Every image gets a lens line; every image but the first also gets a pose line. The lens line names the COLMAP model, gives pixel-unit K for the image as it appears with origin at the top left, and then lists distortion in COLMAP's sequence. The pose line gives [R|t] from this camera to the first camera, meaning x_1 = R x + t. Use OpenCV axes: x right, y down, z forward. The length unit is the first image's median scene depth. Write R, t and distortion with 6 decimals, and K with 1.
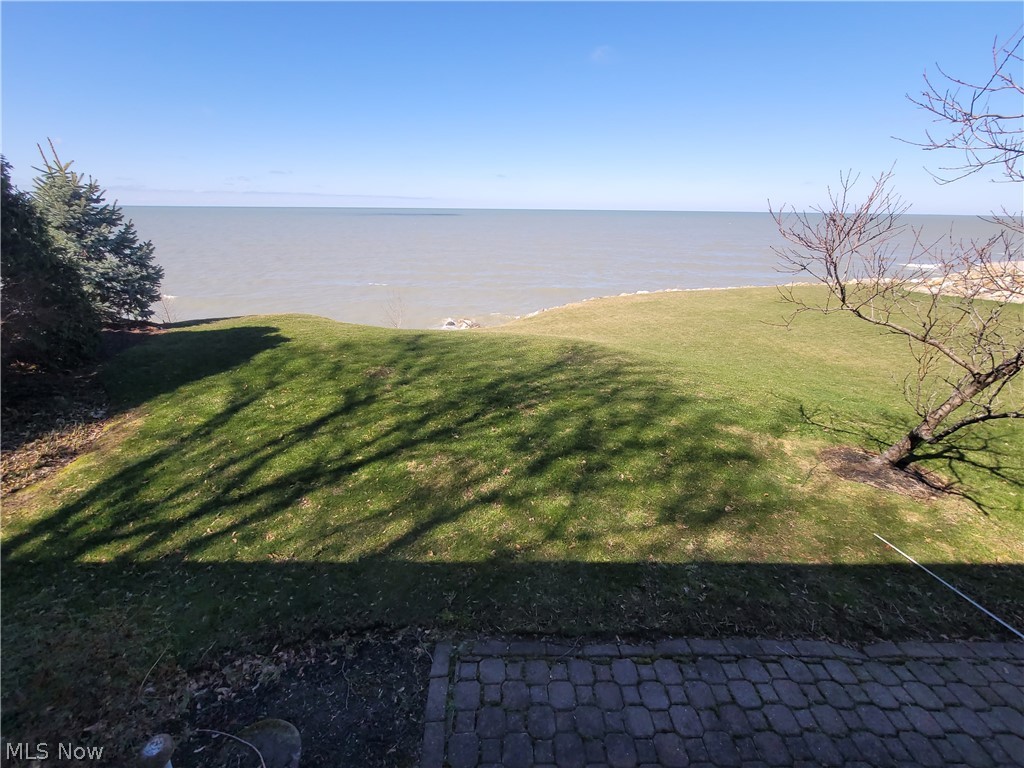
lens RADIAL K [[414.8, 0, 511.0], [0, 414.8, 384.2], [0, 0, 1]] dist [-0.001546, -0.000202]
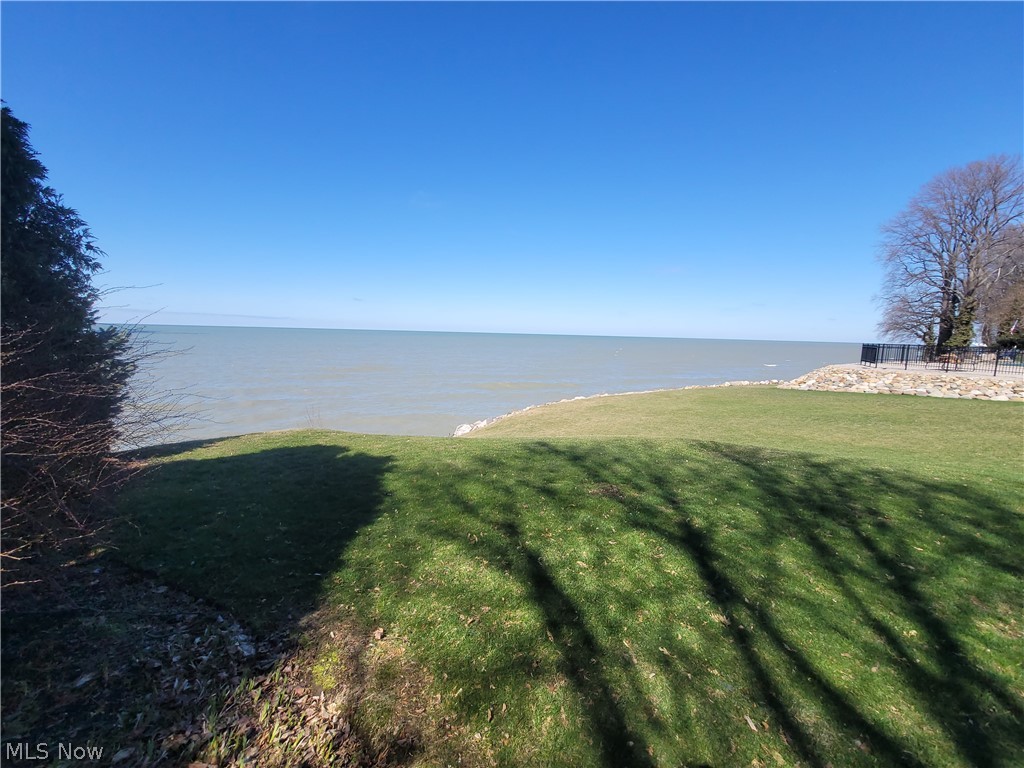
lens RADIAL K [[414.8, 0, 511.0], [0, 414.8, 384.2], [0, 0, 1]] dist [-0.001546, -0.000202]
pose [[0.951303, -0.023657, 0.307349, -0.486056], [0.105492, 0.961833, -0.252484, -0.029347], [-0.289646, 0.272611, 0.917490, 0.249768]]
